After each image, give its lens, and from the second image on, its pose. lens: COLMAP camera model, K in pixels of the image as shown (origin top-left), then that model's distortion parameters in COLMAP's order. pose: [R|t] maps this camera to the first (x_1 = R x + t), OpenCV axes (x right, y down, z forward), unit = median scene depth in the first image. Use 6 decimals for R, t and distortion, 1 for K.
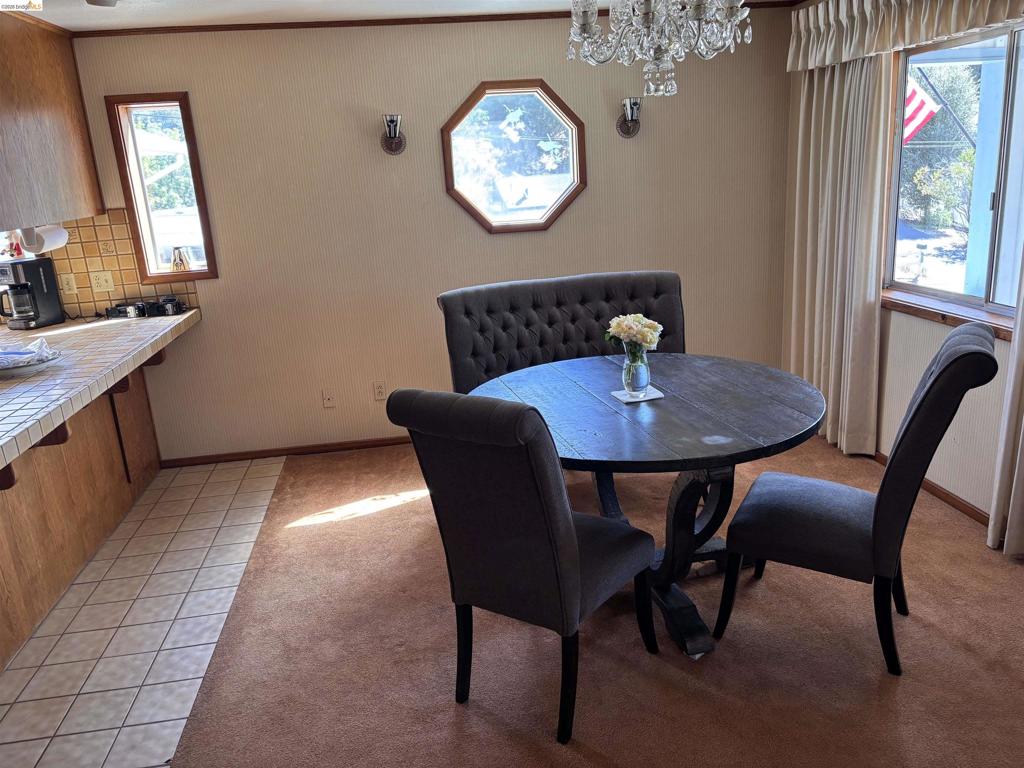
lens RADIAL K [[776.5, 0, 512.0], [0, 776.5, 384.0], [0, 0, 1]] dist [0.053407, -0.069947]
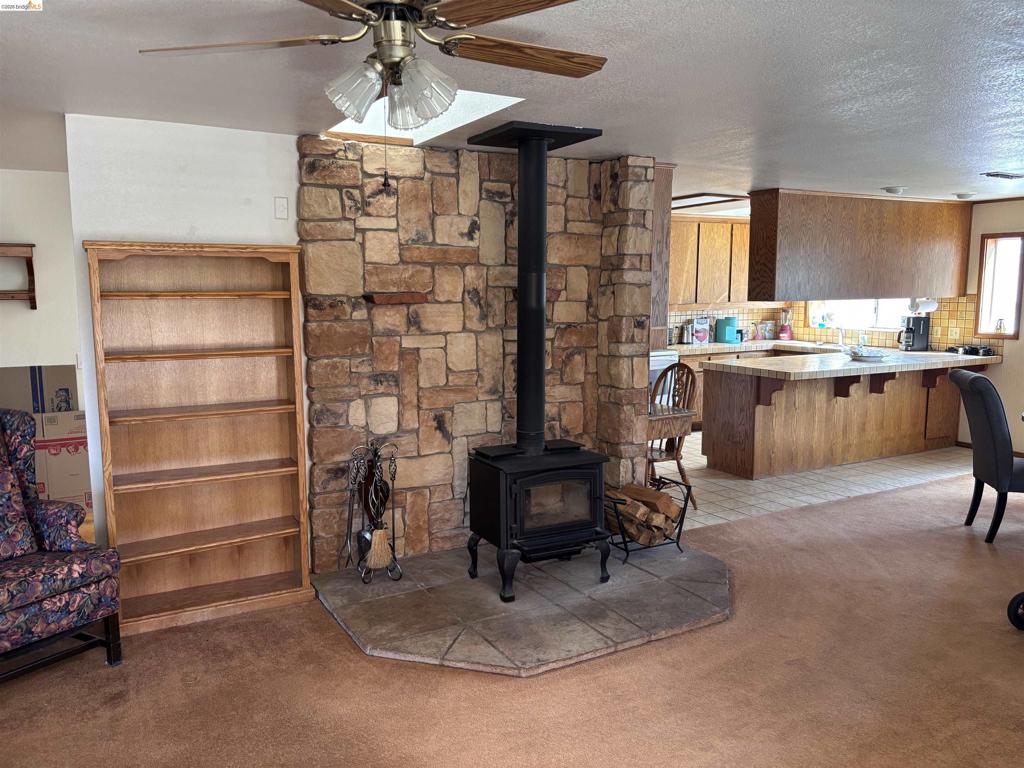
lens RADIAL K [[761.7, 0, 512.0], [0, 761.7, 384.0], [0, 0, 1]] dist [0.006279, 0.001596]
pose [[0.356749, 0.183779, -0.915945, 0.781686], [-0.273354, 0.958082, 0.085766, 0.113890], [0.893313, 0.219781, 0.392032, -0.598021]]
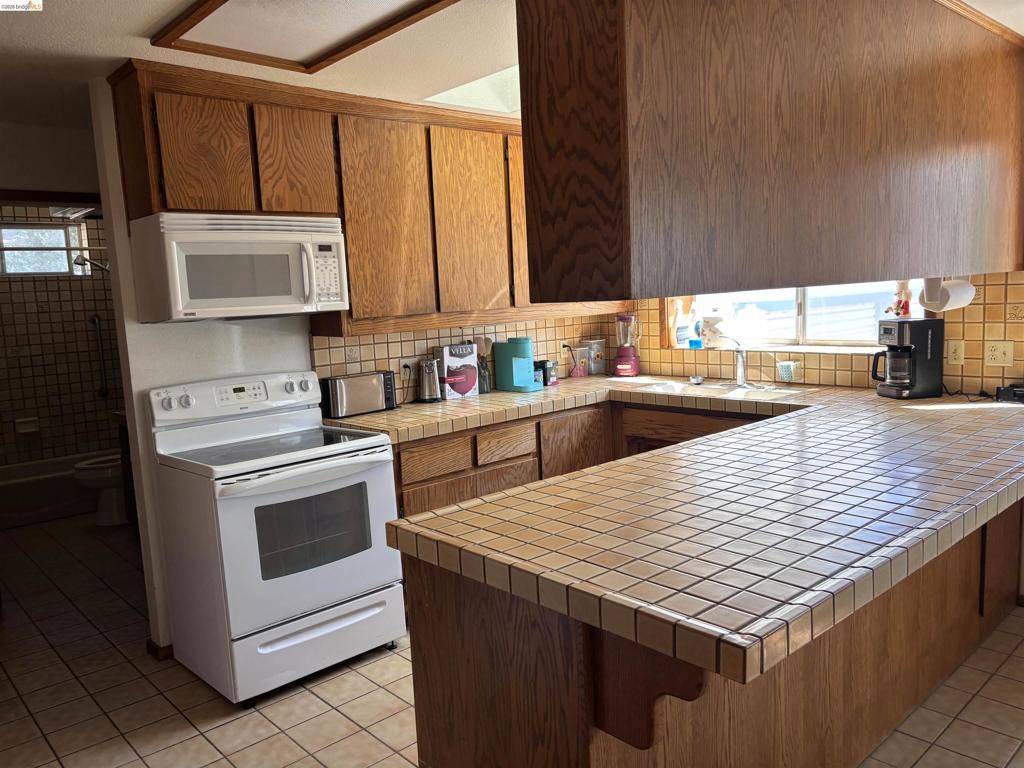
lens RADIAL K [[776.5, 0, 512.0], [0, 776.5, 384.0], [0, 0, 1]] dist [0.053407, -0.069947]
pose [[0.563528, 0.138833, -0.814348, -0.156989], [-0.216133, 0.976218, 0.016866, -0.007579], [0.797322, 0.166503, 0.580132, 0.157476]]
